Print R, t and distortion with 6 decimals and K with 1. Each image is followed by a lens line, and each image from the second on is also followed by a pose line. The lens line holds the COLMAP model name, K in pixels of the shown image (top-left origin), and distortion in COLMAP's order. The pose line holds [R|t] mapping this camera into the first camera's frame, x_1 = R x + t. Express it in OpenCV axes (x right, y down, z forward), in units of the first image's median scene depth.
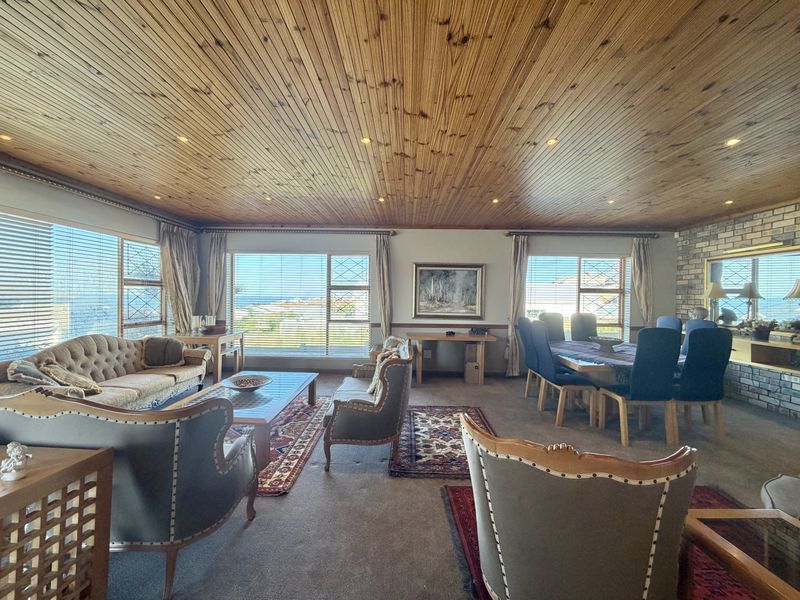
lens RADIAL K [[319.2, 0, 404.8], [0, 319.2, 303.2], [0, 0, 1]] dist [0.002012, -0.000116]
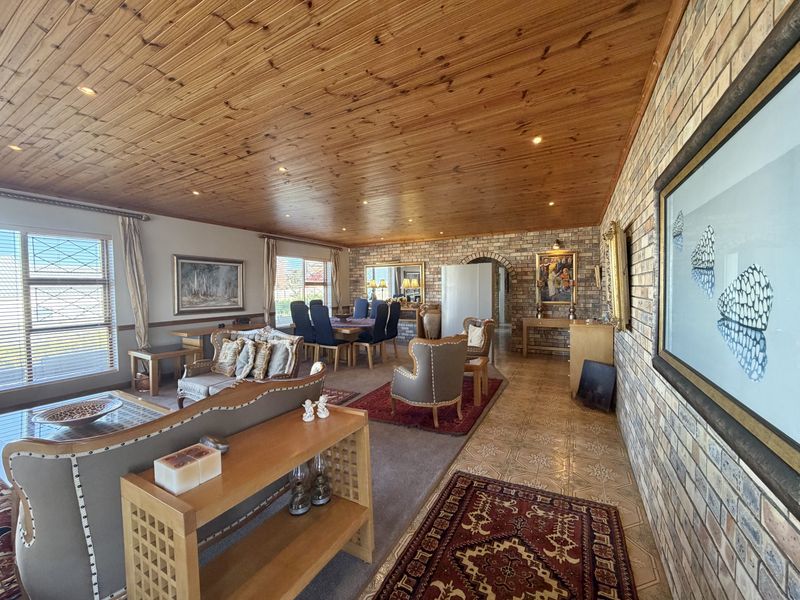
lens RADIAL K [[319.2, 0, 398.9], [0, 319.2, 298.8], [0, 0, 1]] dist [0.002012, -0.000116]
pose [[0.472144, -0.047271, 0.880253, -0.481079], [0.034953, 0.998780, 0.034889, -0.009121], [-0.880828, 0.014295, 0.473220, -0.003070]]
